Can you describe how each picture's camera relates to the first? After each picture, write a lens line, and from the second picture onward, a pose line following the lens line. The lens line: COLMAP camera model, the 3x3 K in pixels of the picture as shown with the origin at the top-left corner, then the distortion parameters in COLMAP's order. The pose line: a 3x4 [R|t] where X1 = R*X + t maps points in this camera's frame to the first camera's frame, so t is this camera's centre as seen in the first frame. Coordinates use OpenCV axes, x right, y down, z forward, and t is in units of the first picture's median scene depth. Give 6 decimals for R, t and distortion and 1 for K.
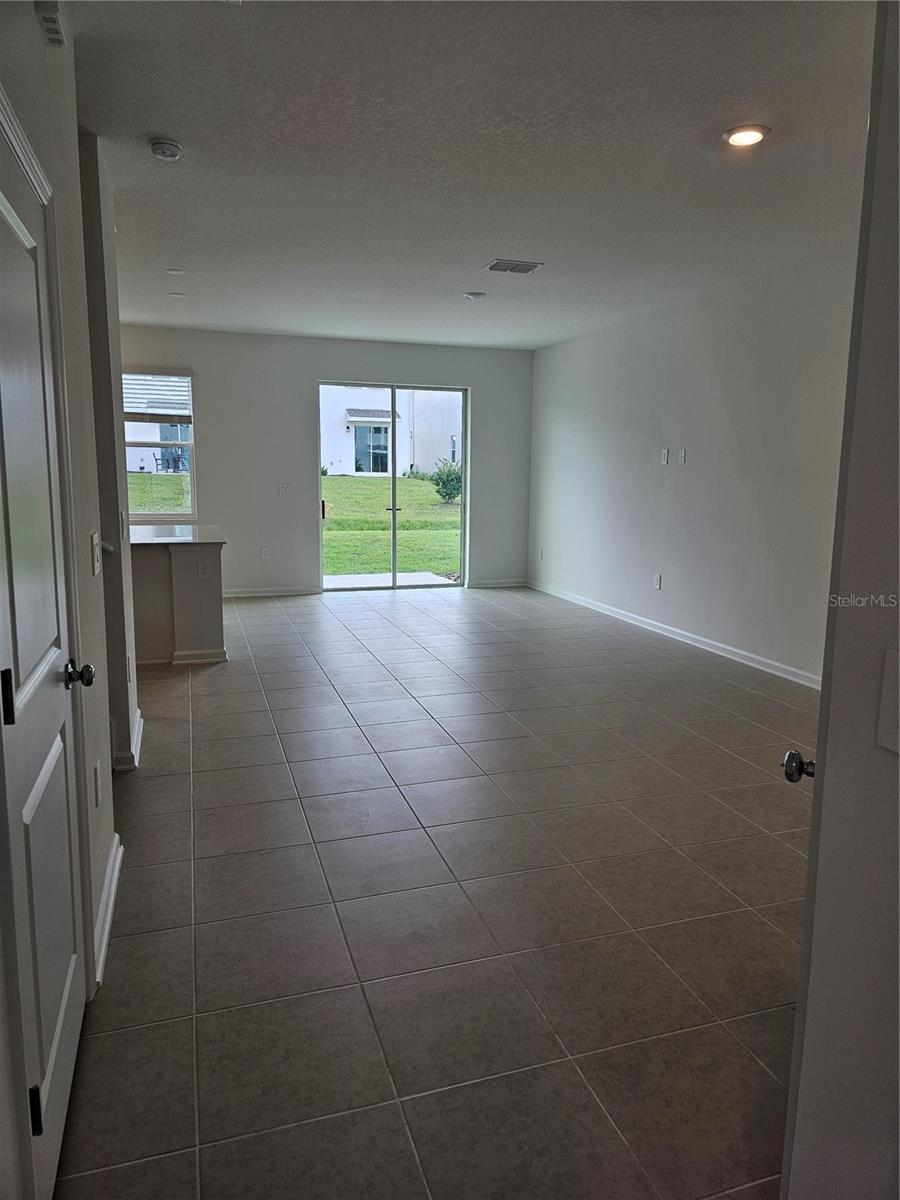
lens RADIAL K [[809.7, 0, 450.1], [0, 809.7, 599.8], [0, 0, 1]] dist [0.069854, -0.063670]
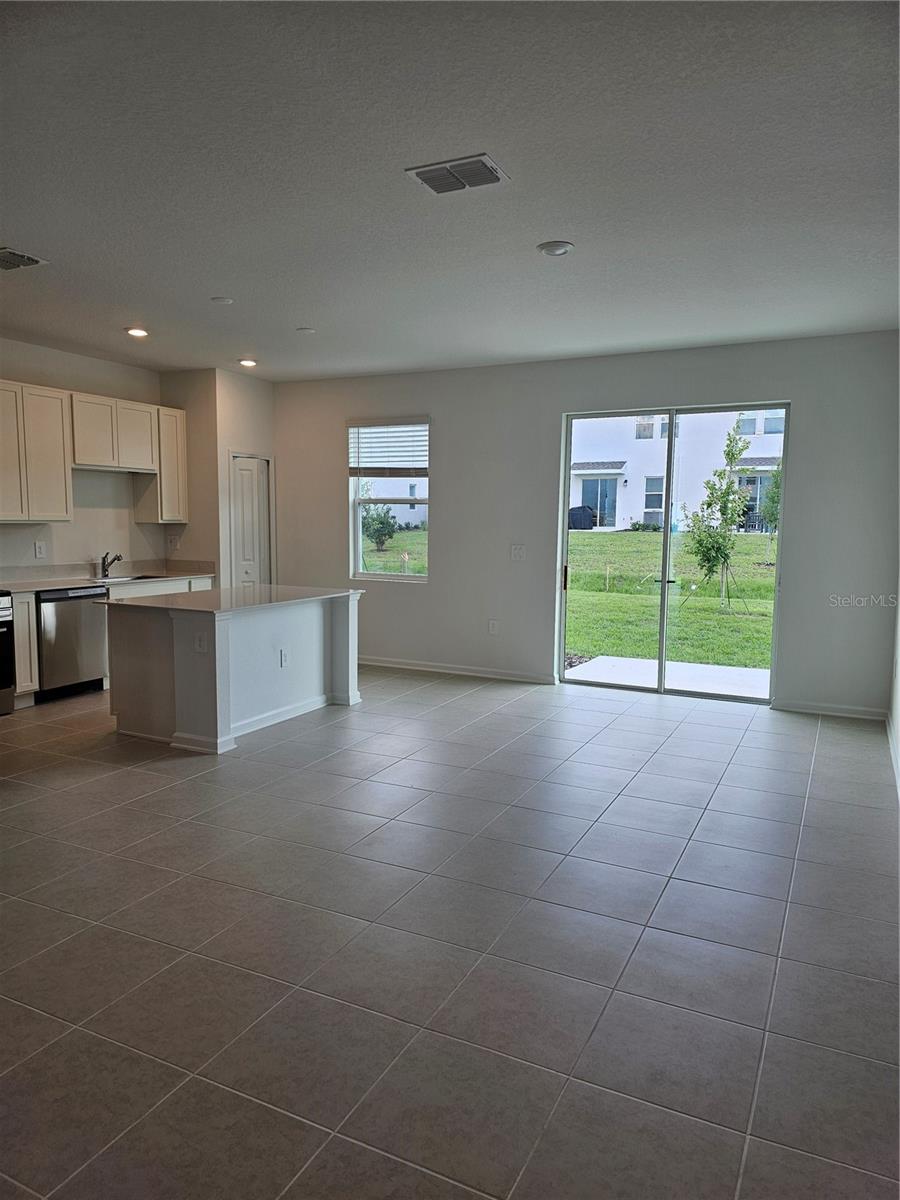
lens RADIAL K [[809.7, 0, 453.1], [0, 809.7, 597.7], [0, 0, 1]] dist [0.069854, -0.063670]
pose [[0.711499, 0.059437, -0.700169, 0.331024], [-0.114476, 0.992909, -0.032041, -0.059001], [0.693300, 0.102950, 0.713258, 0.403132]]
